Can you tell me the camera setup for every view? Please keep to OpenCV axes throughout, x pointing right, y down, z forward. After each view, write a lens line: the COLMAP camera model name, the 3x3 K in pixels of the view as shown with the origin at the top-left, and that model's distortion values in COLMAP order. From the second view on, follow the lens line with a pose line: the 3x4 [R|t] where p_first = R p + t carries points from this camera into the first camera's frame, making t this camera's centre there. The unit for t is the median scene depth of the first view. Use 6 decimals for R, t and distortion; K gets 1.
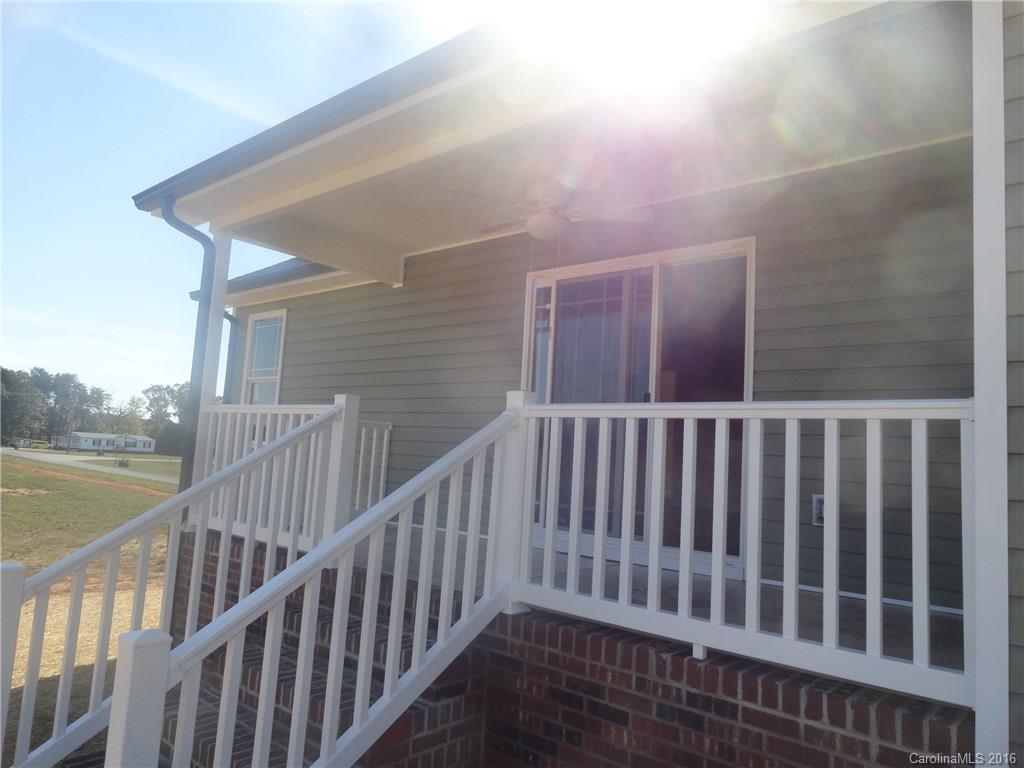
lens RADIAL K [[704.3, 0, 512.1], [0, 704.3, 382.3], [0, 0, 1]] dist [-0.006708, 0.008123]
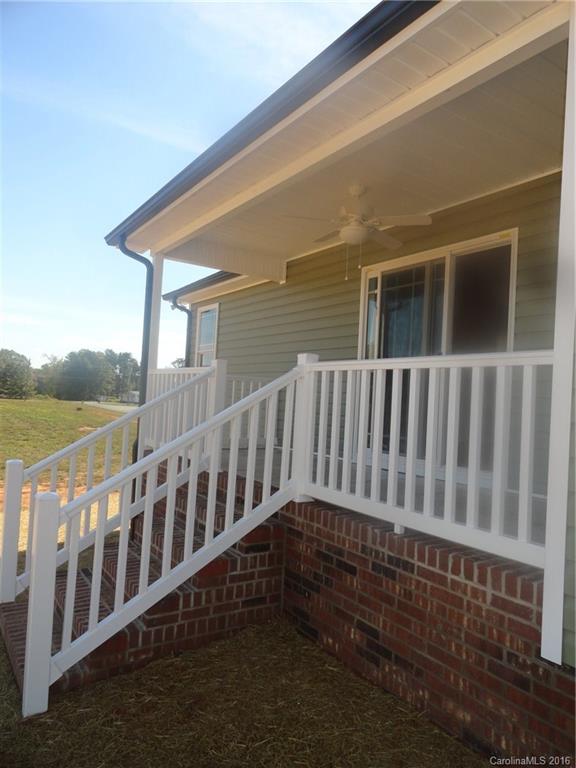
lens RADIAL K [[528.2, 0, 288.0], [0, 528.2, 384.0], [0, 0, 1]] dist [-0.006708, 0.008123]
pose [[0.963876, -0.015772, -0.265883, 0.305925], [0.032566, 0.997734, 0.058873, 0.010492], [0.264352, -0.065405, 0.962206, -0.083697]]
